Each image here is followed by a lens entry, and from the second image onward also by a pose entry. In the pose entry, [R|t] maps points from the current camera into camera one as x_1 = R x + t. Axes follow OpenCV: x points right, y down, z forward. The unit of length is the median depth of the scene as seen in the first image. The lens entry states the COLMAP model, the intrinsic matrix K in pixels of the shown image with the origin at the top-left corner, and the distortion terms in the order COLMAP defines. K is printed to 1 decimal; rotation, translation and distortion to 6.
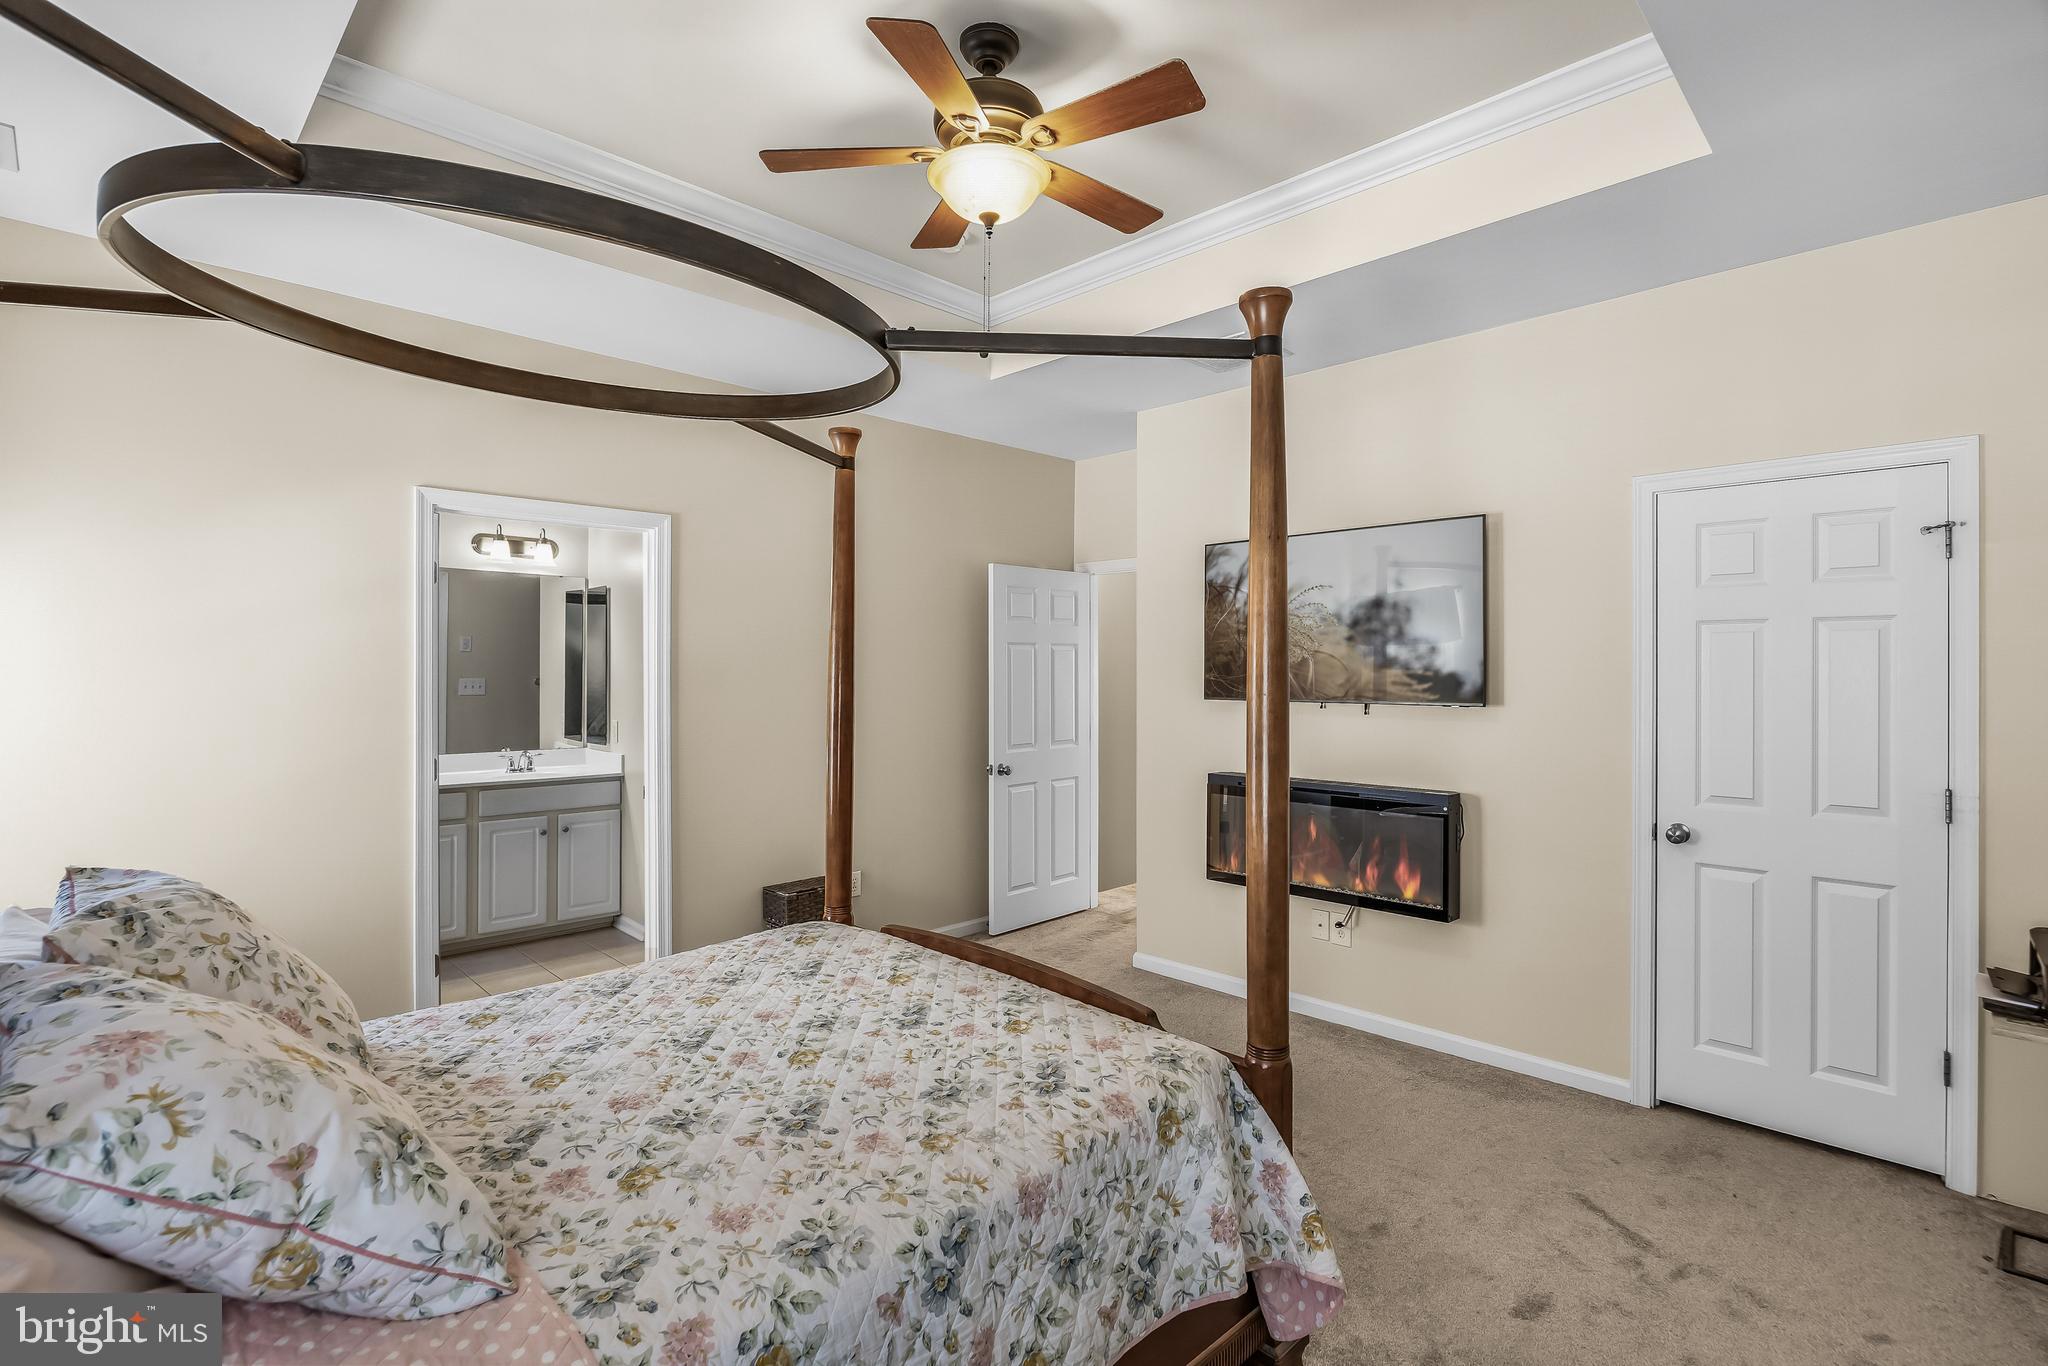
lens RADIAL K [[985.5, 0, 1030.2], [0, 985.5, 662.4], [0, 0, 1]] dist [-0.000091, -0.000313]
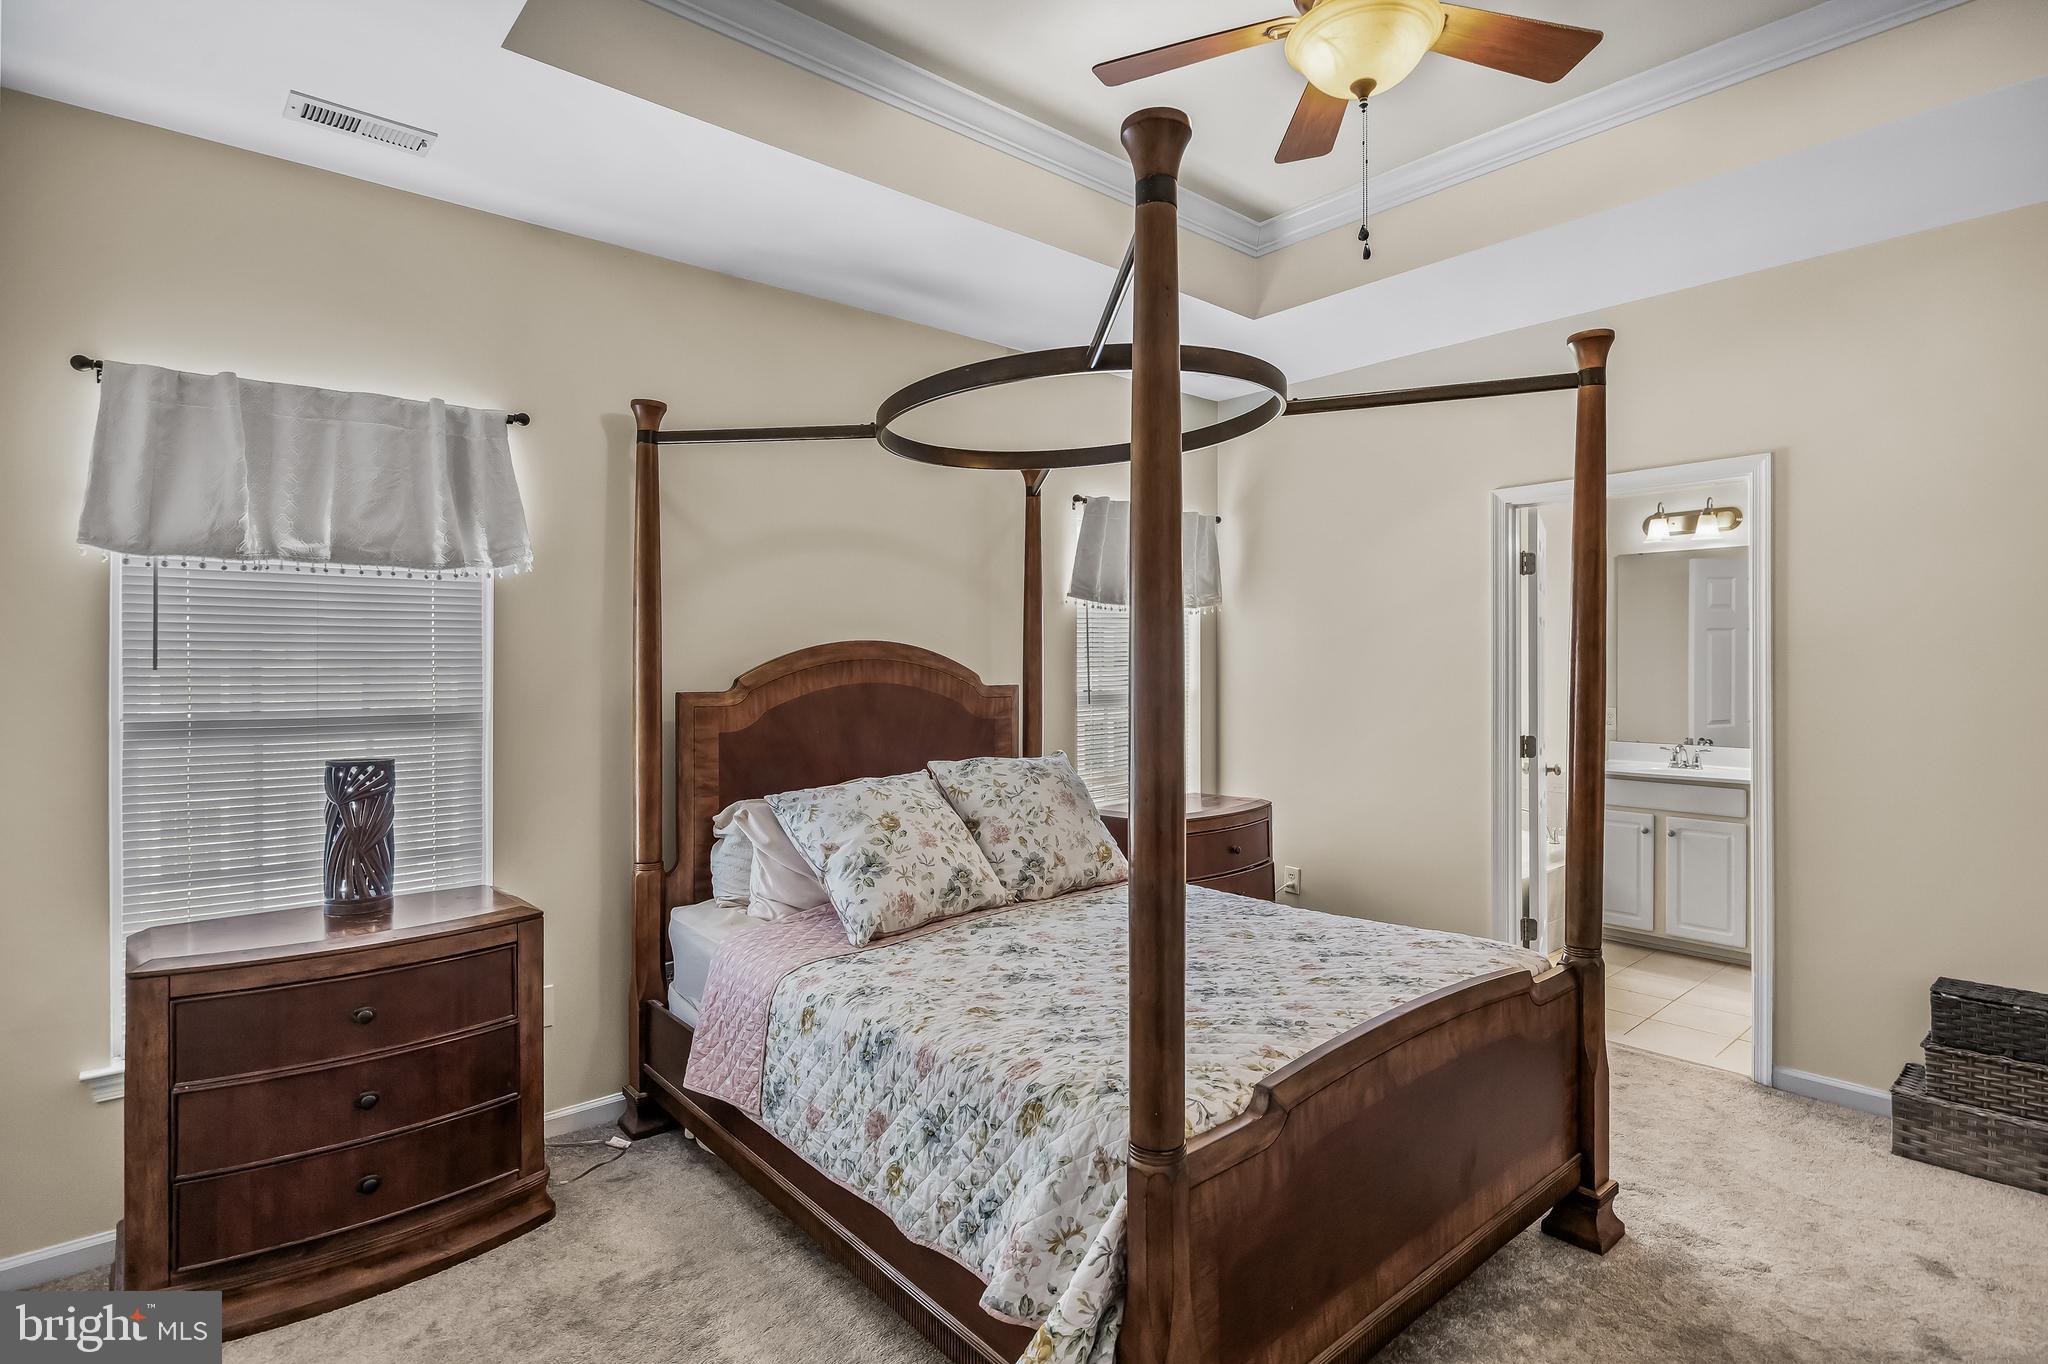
lens RADIAL K [[1035.6, 0, 1022.9], [0, 1035.6, 666.5], [0, 0, 1]] dist [-0.000349, -0.000361]
pose [[-0.091919, -0.008990, -0.995726, 0.901031], [0.005981, 0.999936, -0.009580, 0.040286], [0.995749, -0.006836, -0.091859, 0.865589]]
